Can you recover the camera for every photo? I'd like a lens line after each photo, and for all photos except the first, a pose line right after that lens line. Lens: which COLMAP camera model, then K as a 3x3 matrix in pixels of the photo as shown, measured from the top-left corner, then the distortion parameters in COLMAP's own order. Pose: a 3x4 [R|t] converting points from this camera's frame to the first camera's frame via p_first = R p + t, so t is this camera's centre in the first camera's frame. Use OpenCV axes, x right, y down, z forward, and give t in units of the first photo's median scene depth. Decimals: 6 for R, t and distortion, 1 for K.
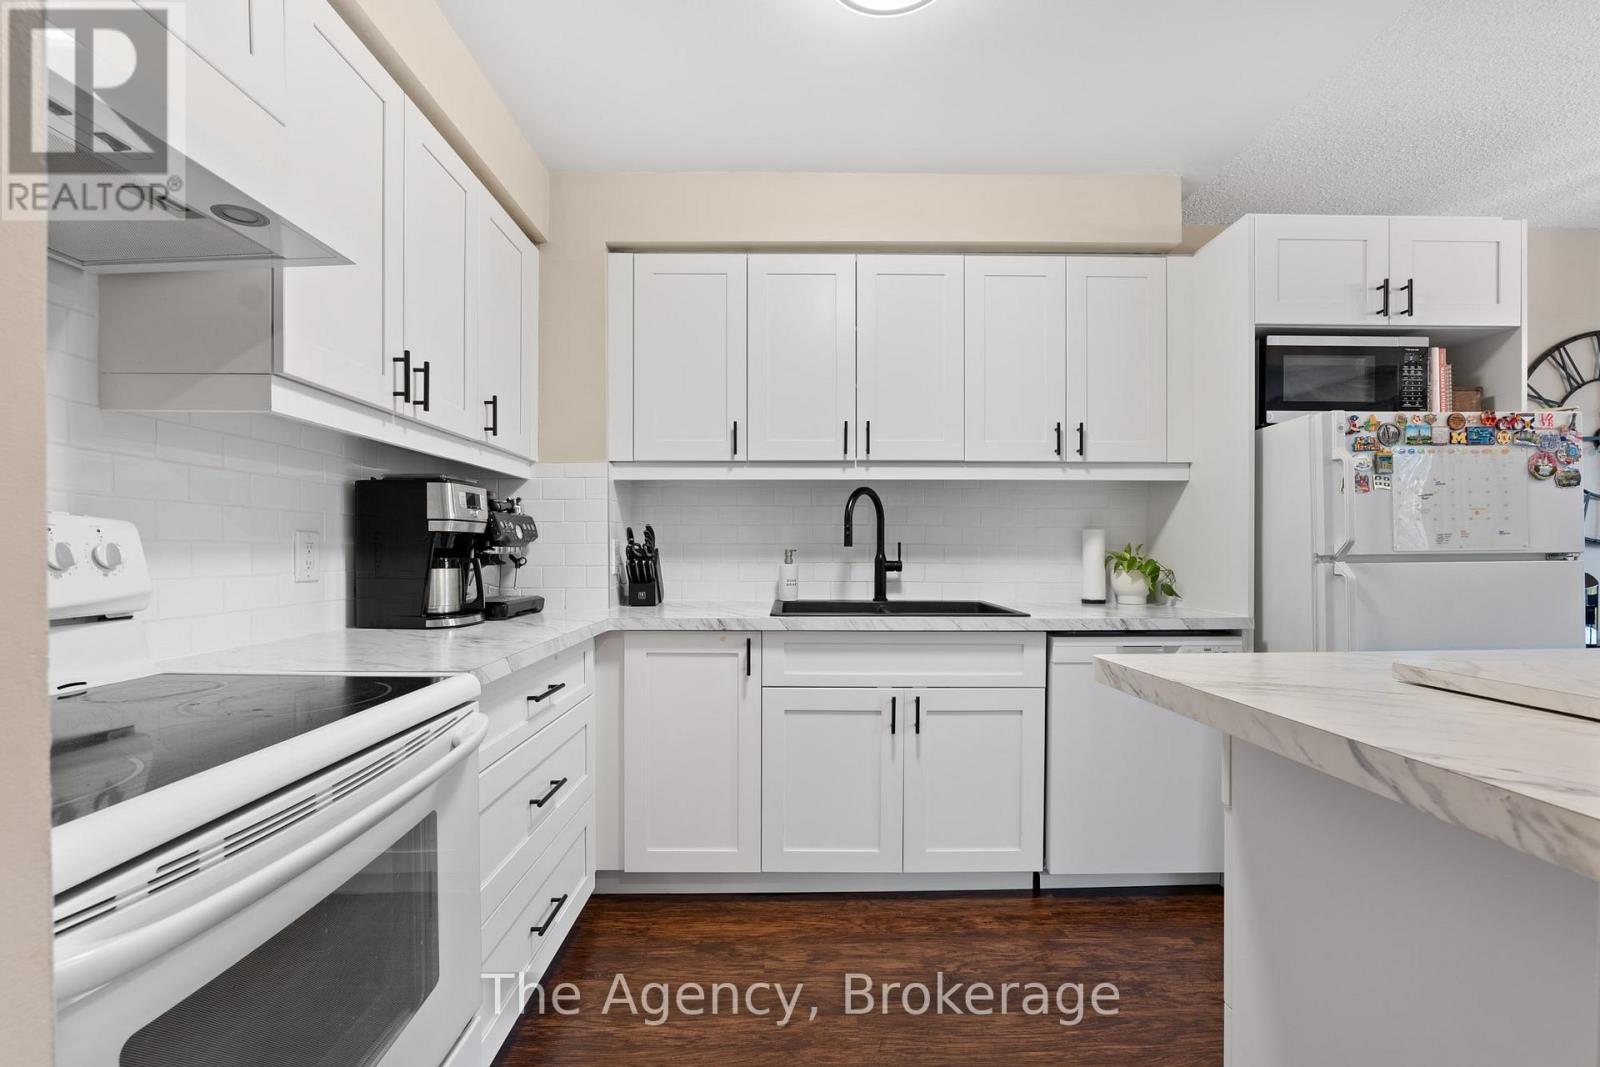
lens RADIAL K [[659.8, 0, 797.8], [0, 659.8, 559.2], [0, 0, 1]] dist [-0.009532, 0.000030]
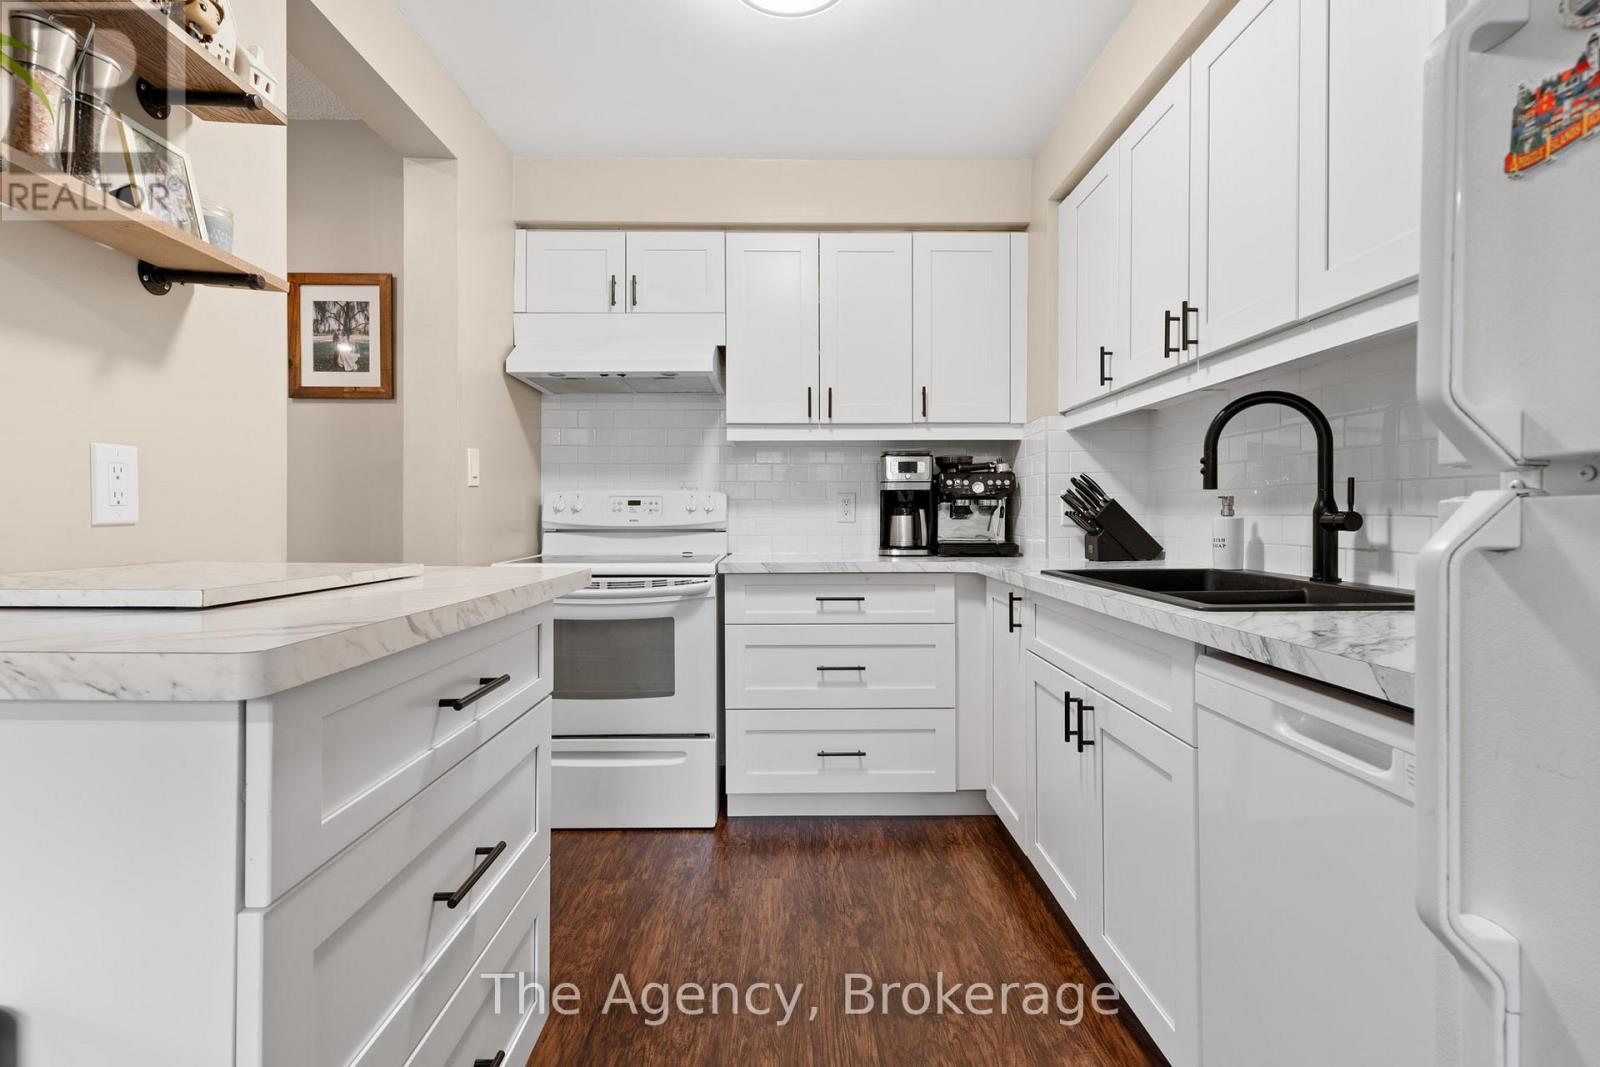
lens RADIAL K [[751.2, 0, 801.5], [0, 751.2, 517.5], [0, 0, 1]] dist [0.002917, 0.000297]
pose [[0.010705, 0.003611, -0.999936, 1.081859], [-0.011567, 0.999927, 0.003487, 0.014595], [0.999876, 0.011528, 0.010746, 0.757837]]
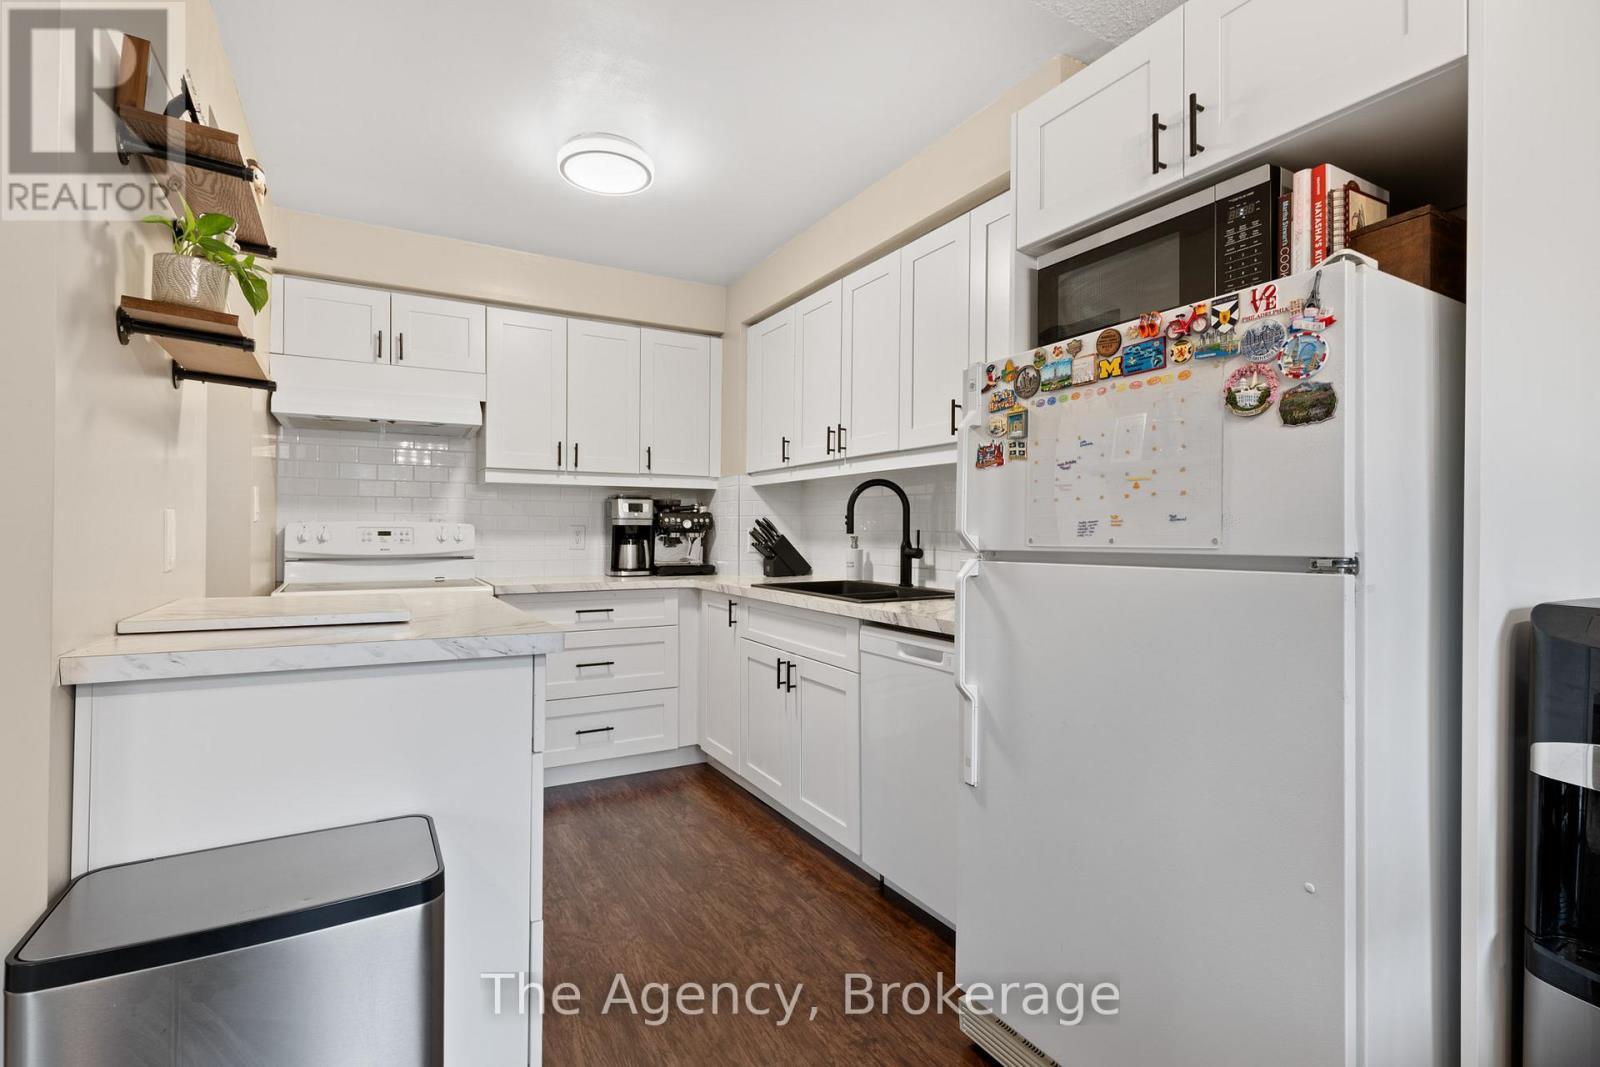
lens RADIAL K [[740.1, 0, 800.0], [0, 740.1, 533.5], [0, 0, 1]] dist [0.002410, 0.000135]
pose [[0.493674, 0.006164, -0.869625, 1.480384], [-0.016735, 0.999857, -0.002413, -0.020334], [0.869486, 0.015744, 0.493707, 0.392479]]
